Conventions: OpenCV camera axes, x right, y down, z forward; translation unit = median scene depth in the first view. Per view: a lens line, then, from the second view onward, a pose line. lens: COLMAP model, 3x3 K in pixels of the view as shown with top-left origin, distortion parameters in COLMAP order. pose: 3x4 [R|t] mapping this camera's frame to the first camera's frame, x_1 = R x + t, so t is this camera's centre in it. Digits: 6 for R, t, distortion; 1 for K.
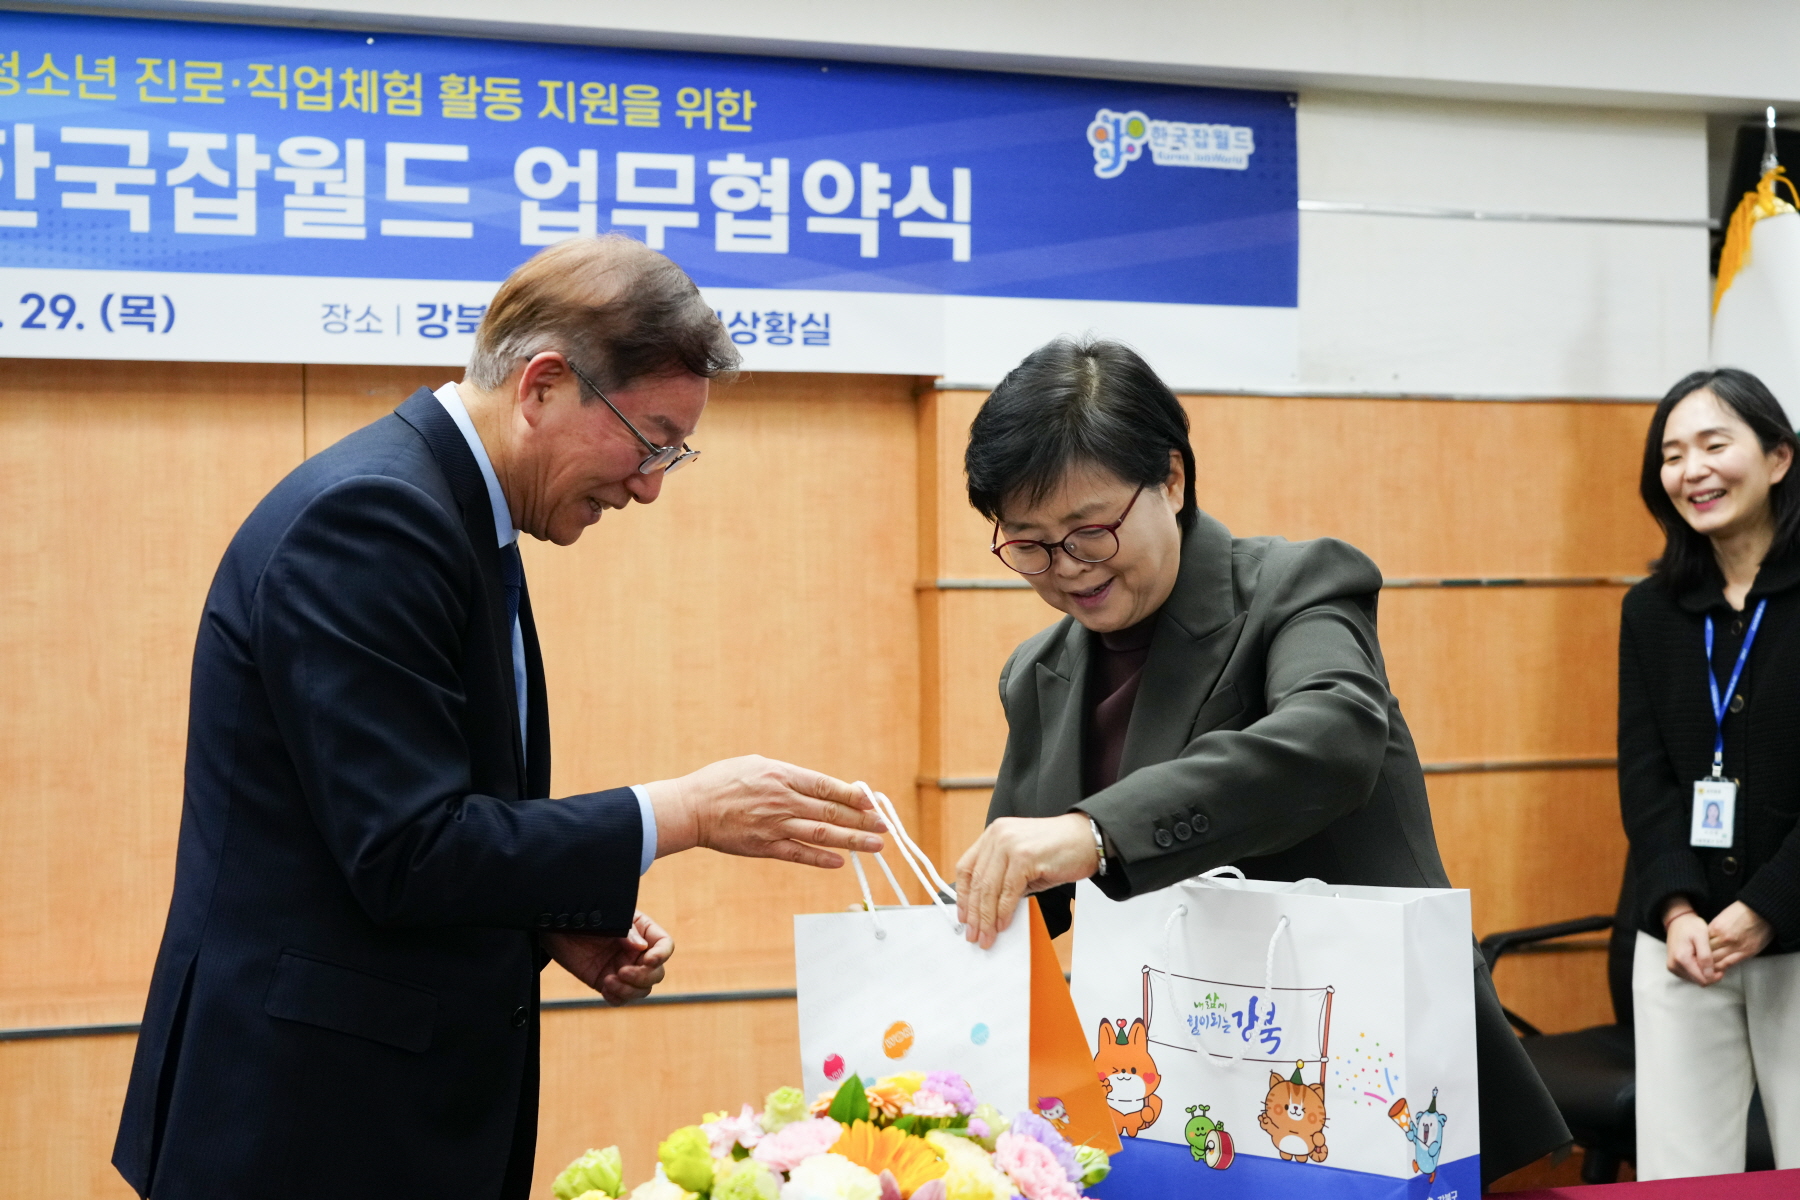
lens RADIAL K [[2760.1, 0, 905.6], [0, 2760.1, 615.5], [0, 0, 1]] dist [0.056317, 0.000000]
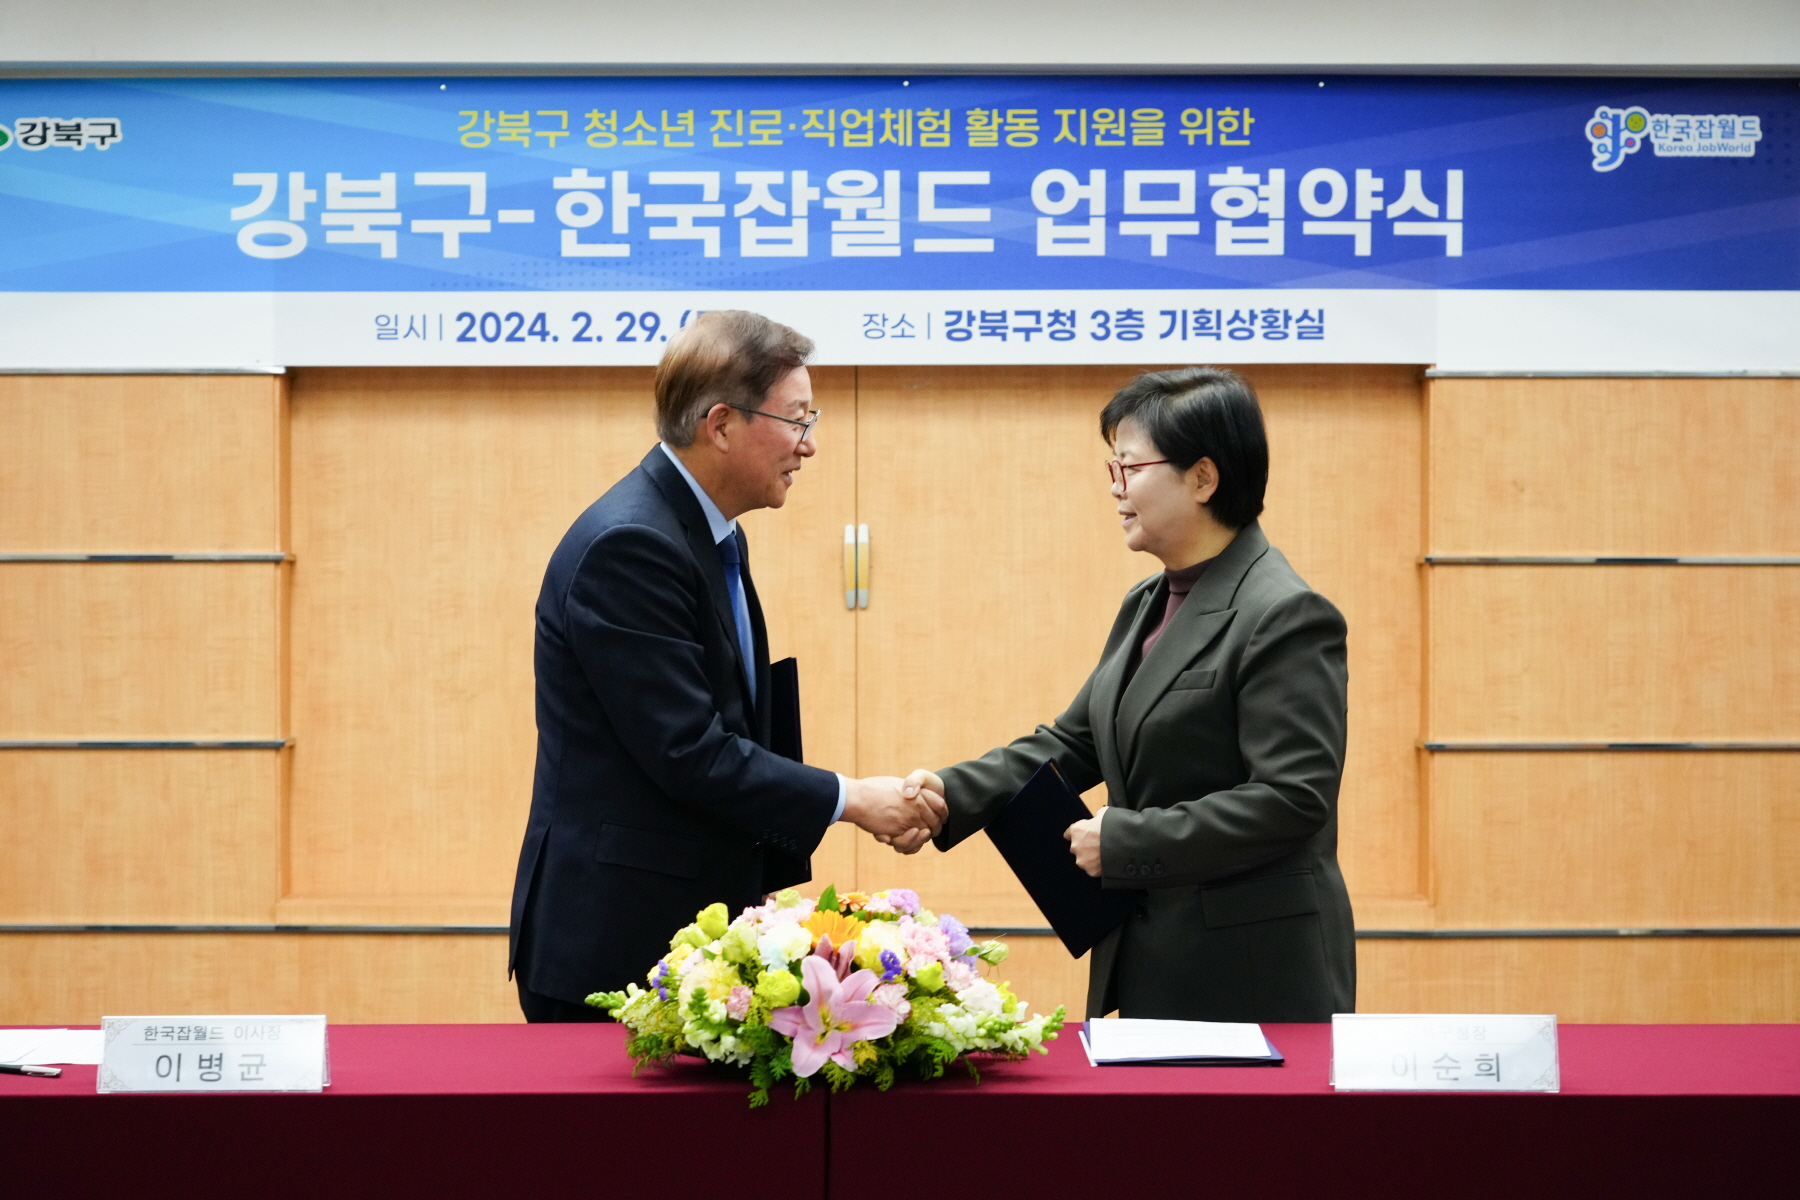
lens RADIAL K [[3625.3, 0, 881.6], [0, 3625.3, 636.8], [0, 0, 1]] dist [0.040818, 0.000000]
pose [[0.949968, 0.015373, -0.311969, 0.260333], [-0.008585, 0.999696, 0.023120, -0.012680], [0.312230, -0.019285, 0.949811, -0.419209]]
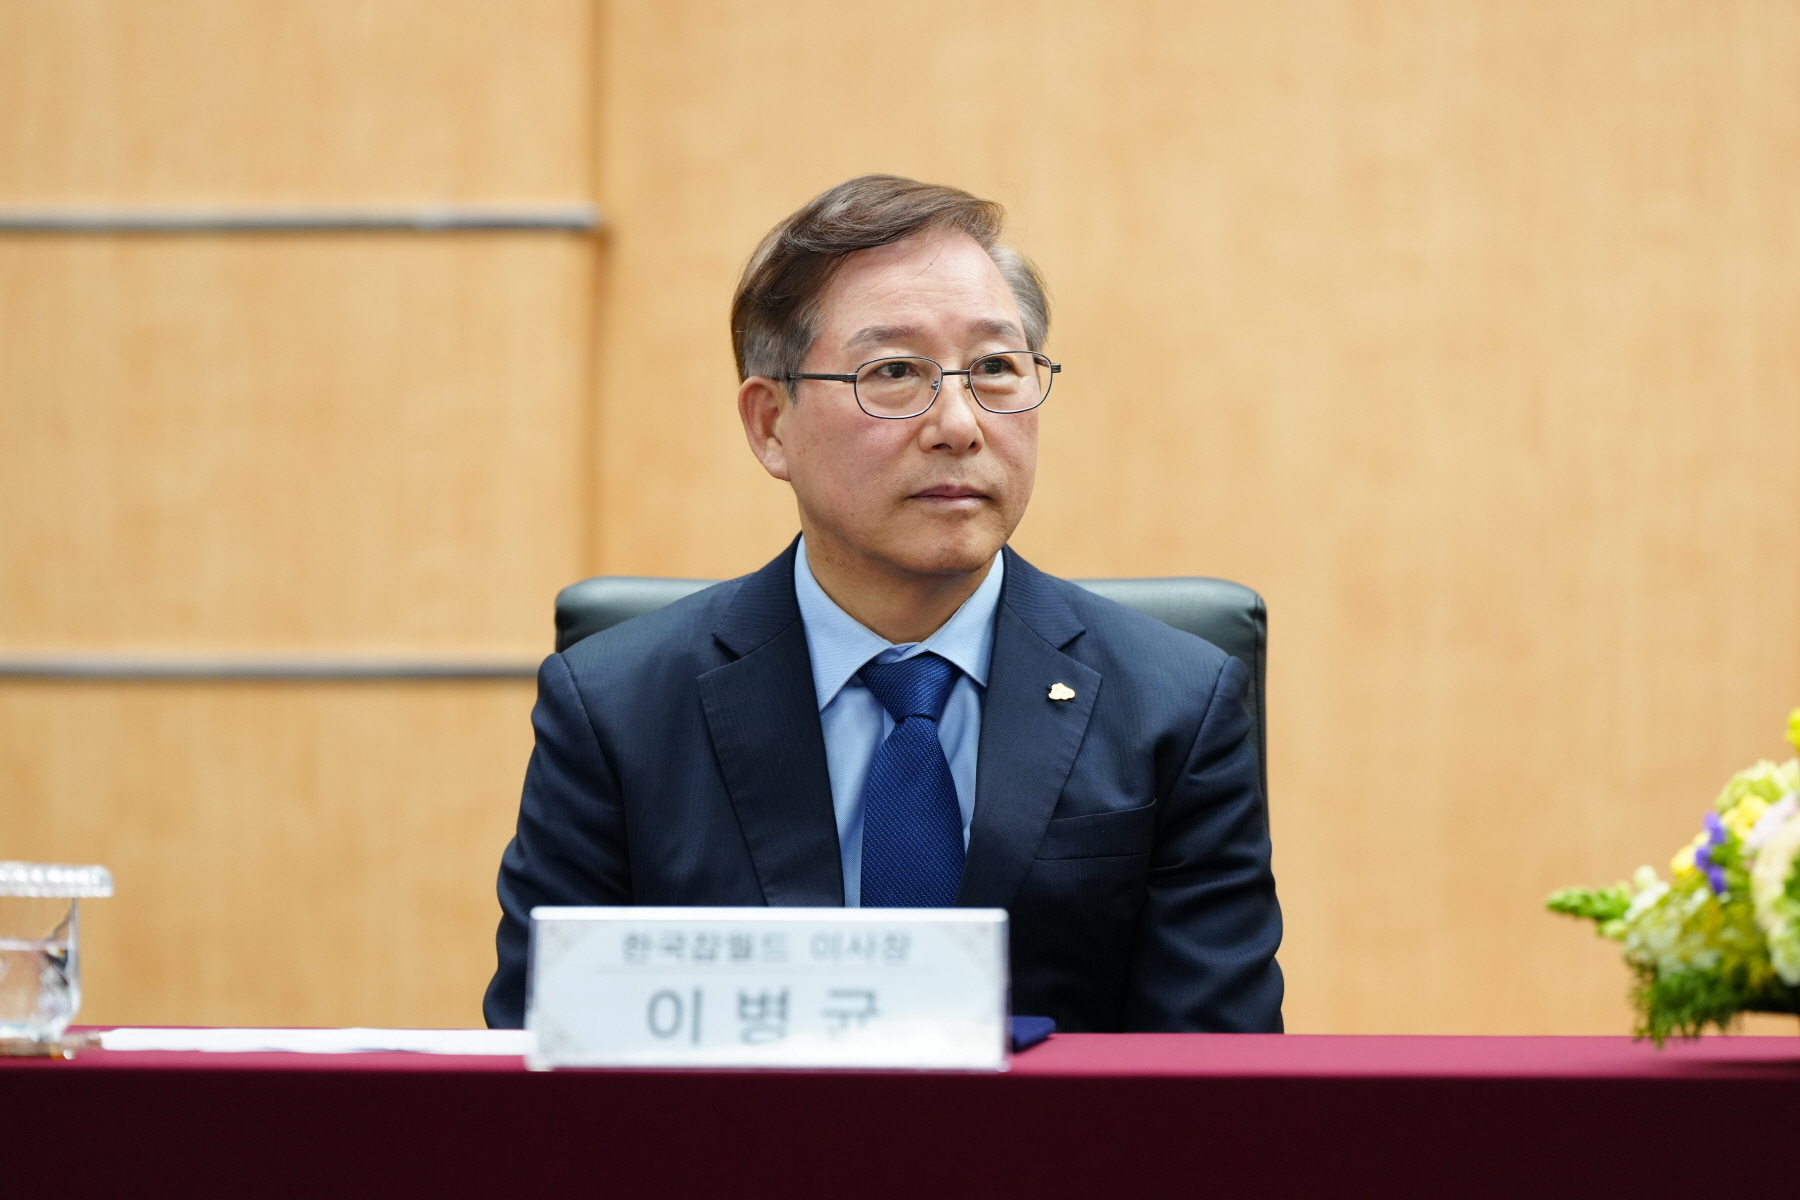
lens RADIAL K [[10515.0, 0, 902.5], [0, 10515.0, 604.2], [0, 0, 1]] dist [-0.041391, 0.000000]
pose [[0.921129, 0.011160, -0.389097, 0.310687], [-0.014868, 0.999868, -0.006521, 0.066328], [0.388973, 0.011792, 0.921174, -0.711720]]
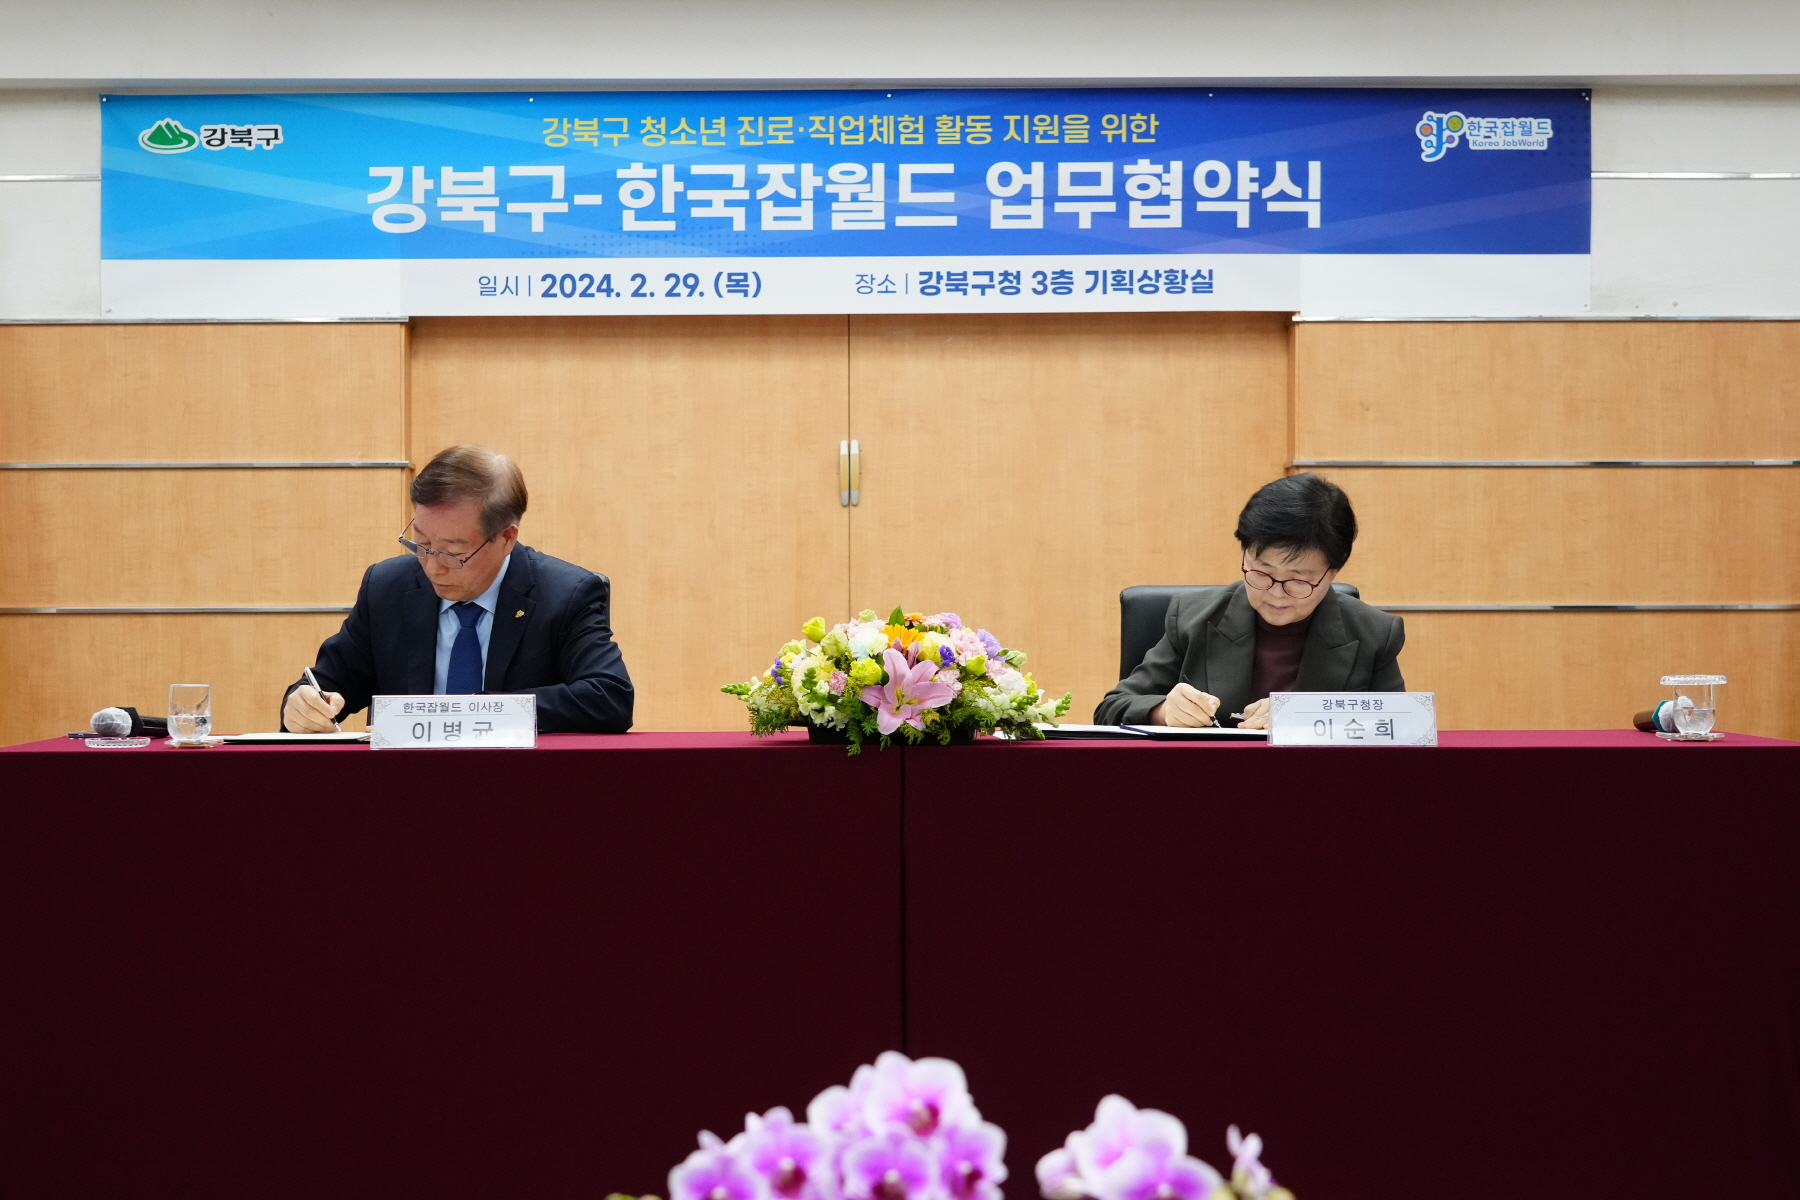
lens RADIAL K [[3039.9, 0, 764.5], [0, 3039.9, 631.3], [0, 0, 1]] dist [0.070588, 0.000000]
pose [[0.949108, 0.008056, -0.314847, 0.250691], [-0.005729, 0.999949, 0.008316, 0.063907], [0.314898, -0.006089, 0.949106, -0.551266]]
